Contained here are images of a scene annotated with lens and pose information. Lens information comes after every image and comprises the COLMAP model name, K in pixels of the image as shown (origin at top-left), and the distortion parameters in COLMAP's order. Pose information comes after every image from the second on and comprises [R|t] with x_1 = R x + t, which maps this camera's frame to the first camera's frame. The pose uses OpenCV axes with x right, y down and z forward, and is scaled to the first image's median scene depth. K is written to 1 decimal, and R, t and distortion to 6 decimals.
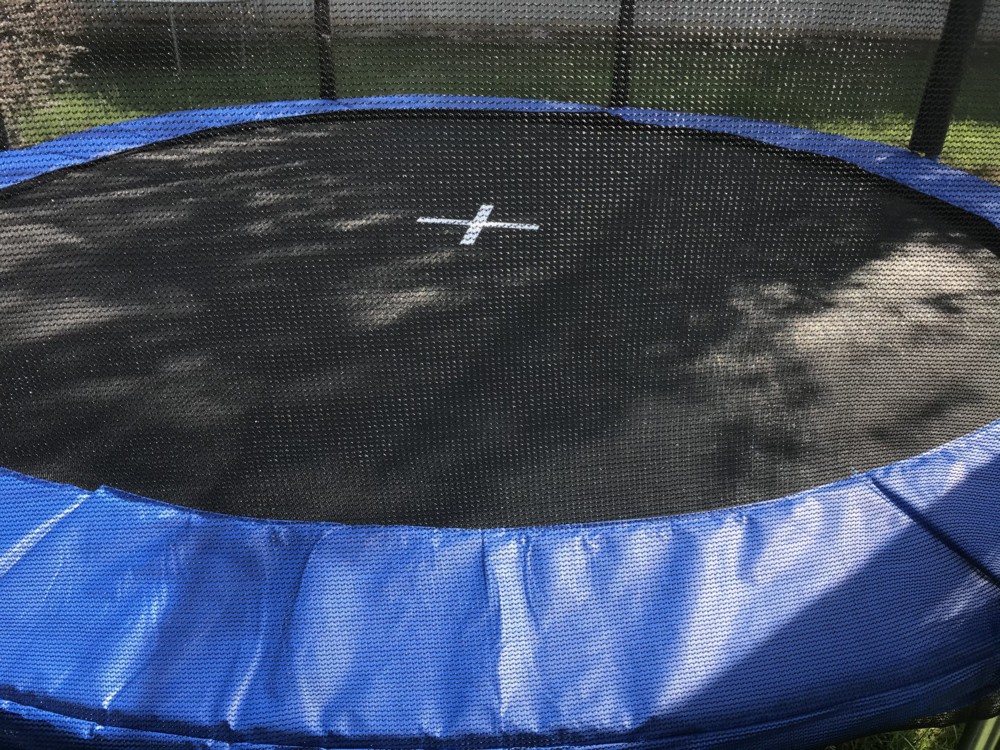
lens RADIAL K [[792.8, 0, 500.0], [0, 792.8, 375.0], [0, 0, 1]] dist [-0.009248, -0.002309]
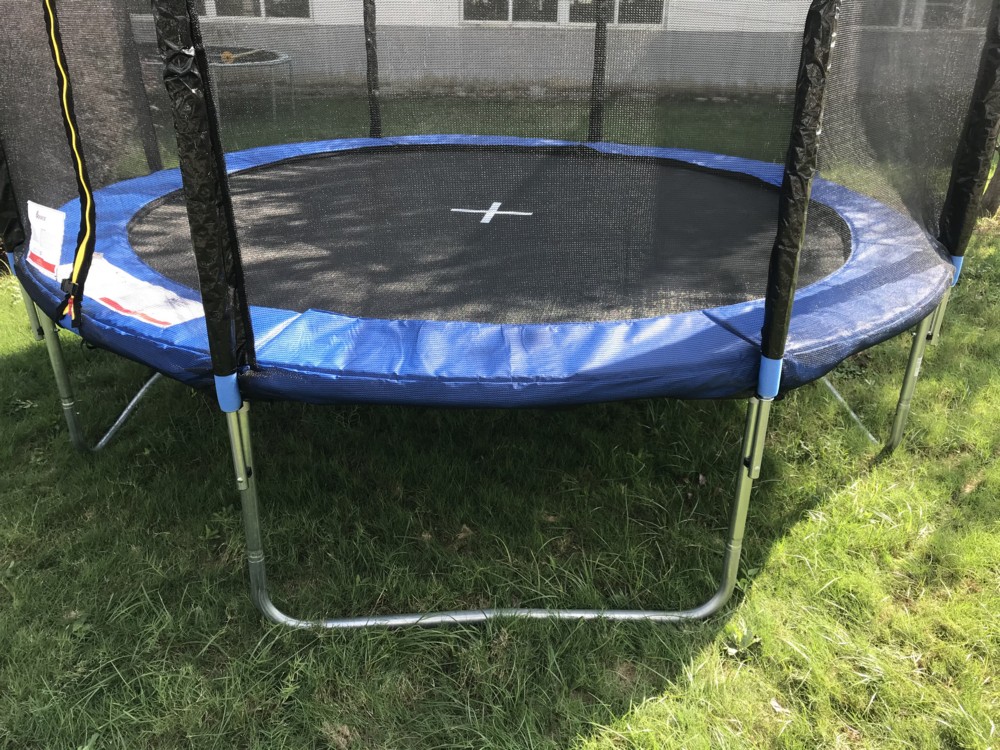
lens RADIAL K [[822.8, 0, 500.0], [0, 822.8, 375.0], [0, 0, 1]] dist [0.093512, -0.000708]
pose [[0.999983, -0.005699, -0.000797, -0.024110], [0.005619, 0.996880, -0.078730, 0.501896], [0.001243, 0.078725, 0.996896, -1.131867]]
